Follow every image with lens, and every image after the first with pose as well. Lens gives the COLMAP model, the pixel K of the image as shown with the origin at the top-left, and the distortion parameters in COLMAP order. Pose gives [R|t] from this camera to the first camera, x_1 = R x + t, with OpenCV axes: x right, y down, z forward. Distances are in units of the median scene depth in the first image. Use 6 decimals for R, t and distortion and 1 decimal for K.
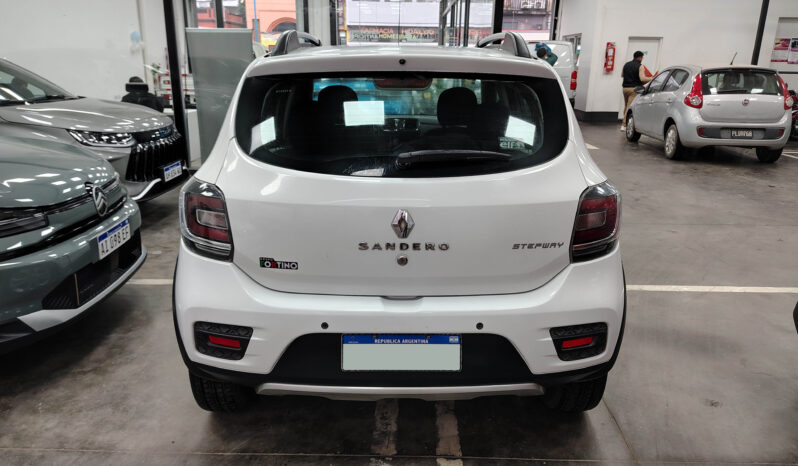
lens RADIAL K [[537.1, 0, 399.0], [0, 537.1, 233.0], [0, 0, 1]] dist [0.020466, 0.000777]
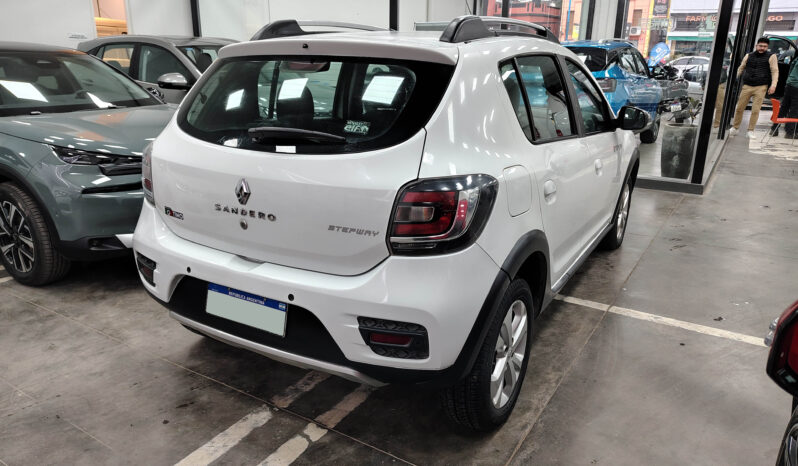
lens RADIAL K [[537.1, 0, 399.0], [0, 537.1, 233.0], [0, 0, 1]] dist [0.020466, 0.000777]
pose [[0.874811, 0.152807, -0.459735, 0.774463], [-0.146586, 0.987961, 0.049448, -0.033241], [0.461756, 0.024133, 0.886679, 0.156717]]
